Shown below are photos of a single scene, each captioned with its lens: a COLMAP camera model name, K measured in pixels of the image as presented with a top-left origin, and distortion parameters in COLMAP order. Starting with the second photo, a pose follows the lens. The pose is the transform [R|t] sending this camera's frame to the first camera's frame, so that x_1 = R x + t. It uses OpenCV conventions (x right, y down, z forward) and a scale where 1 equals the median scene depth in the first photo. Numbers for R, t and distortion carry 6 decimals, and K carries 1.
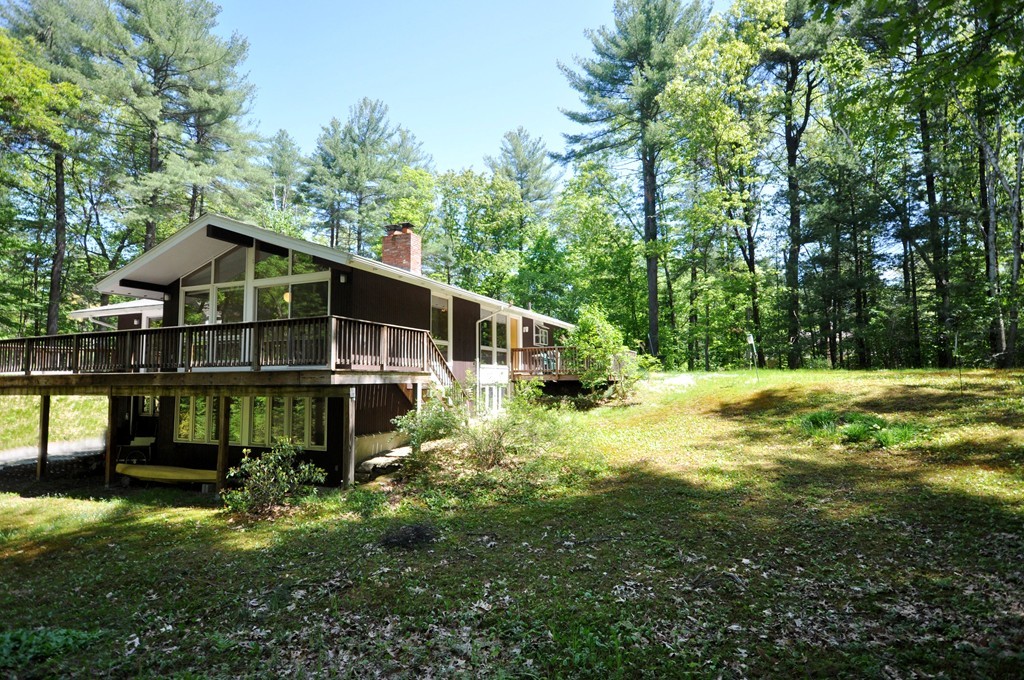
lens RADIAL K [[543.7, 0, 512.0], [0, 543.7, 340.0], [0, 0, 1]] dist [0.004239, 0.000469]
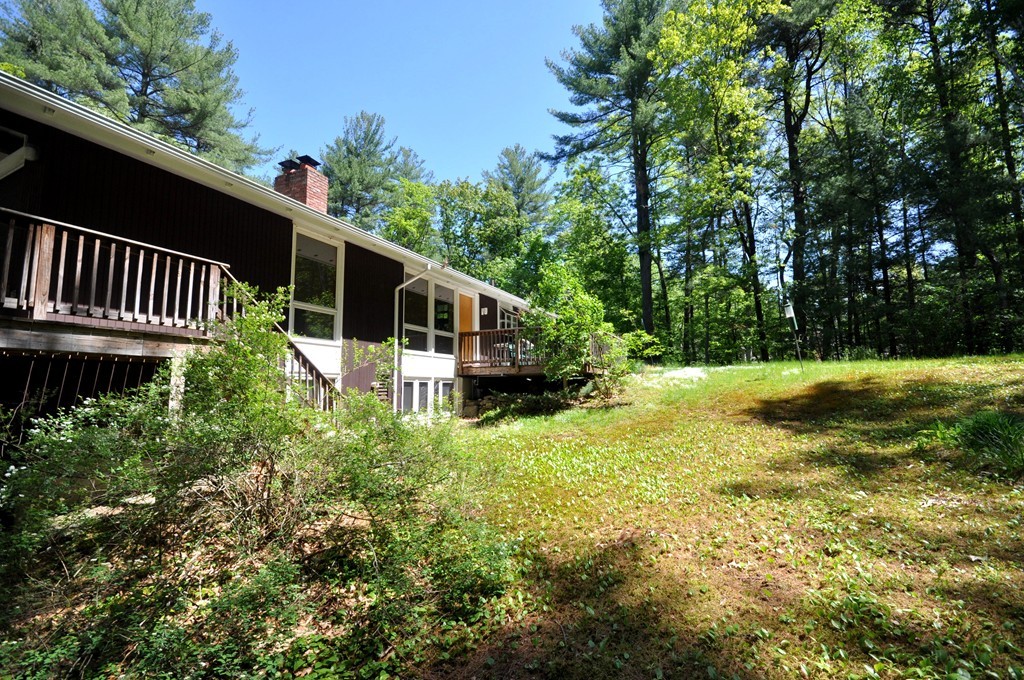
lens RADIAL K [[466.4, 0, 512.0], [0, 466.4, 340.0], [0, 0, 1]] dist [-0.000712, 0.000104]
pose [[0.999538, -0.007354, -0.029494, 0.049332], [0.006363, 0.999417, -0.033545, 0.026025], [0.029723, 0.033342, 0.999002, 0.191895]]
